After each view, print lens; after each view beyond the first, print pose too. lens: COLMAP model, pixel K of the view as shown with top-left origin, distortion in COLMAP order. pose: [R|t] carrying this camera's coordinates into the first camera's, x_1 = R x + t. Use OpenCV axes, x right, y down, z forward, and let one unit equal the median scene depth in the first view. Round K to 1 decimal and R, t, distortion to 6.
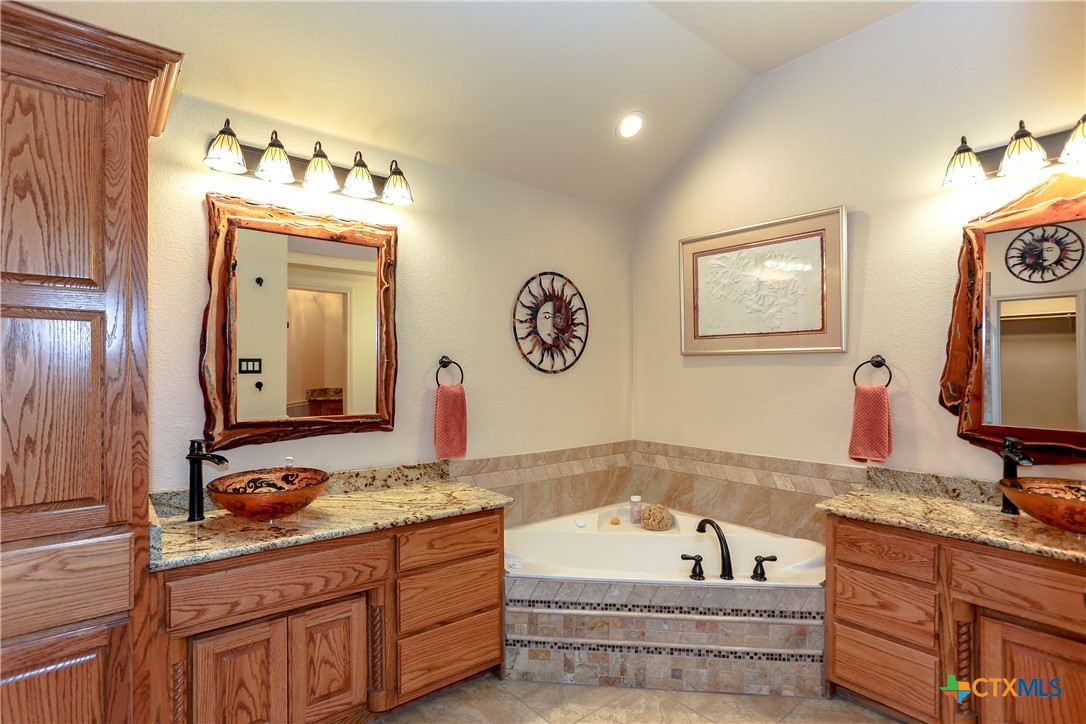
lens RADIAL K [[546.3, 0, 539.9], [0, 546.3, 373.8], [0, 0, 1]] dist [-0.047483, 0.038874]
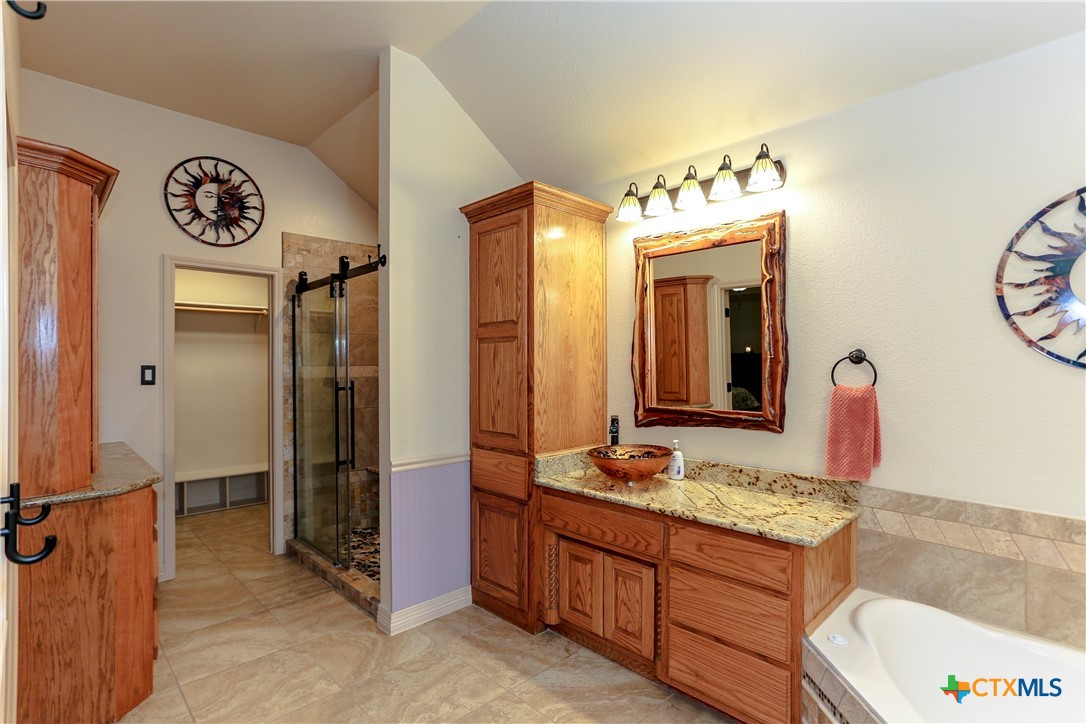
lens RADIAL K [[531.8, 0, 535.3], [0, 531.8, 365.2], [0, 0, 1]] dist [-0.047138, 0.034118]
pose [[0.077465, -0.000300, -0.996995, 0.651174], [-0.004956, 0.999987, -0.000686, -0.008182], [0.996983, 0.004994, 0.077462, 0.575860]]
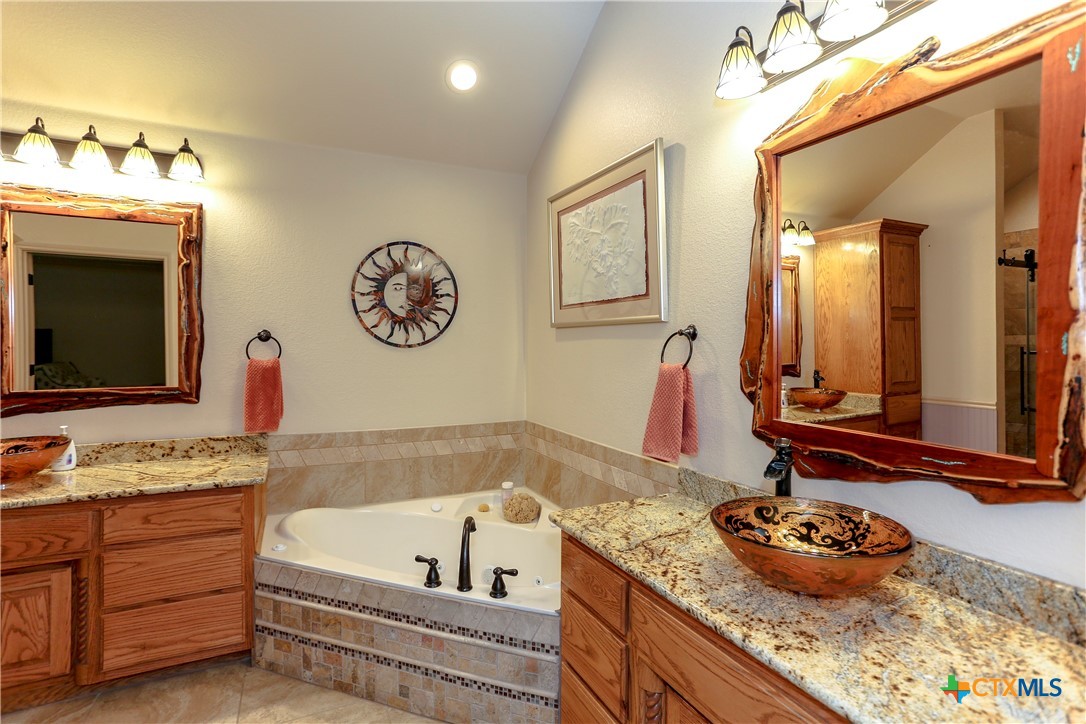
lens RADIAL K [[529.2, 0, 541.7], [0, 529.2, 346.9], [0, 0, 1]] dist [-0.045092, 0.030805]
pose [[0.969319, 0.001691, -0.245800, 0.667159], [-0.002357, 0.999994, -0.002415, -0.000347], [0.245795, 0.002921, 0.969317, 0.231527]]
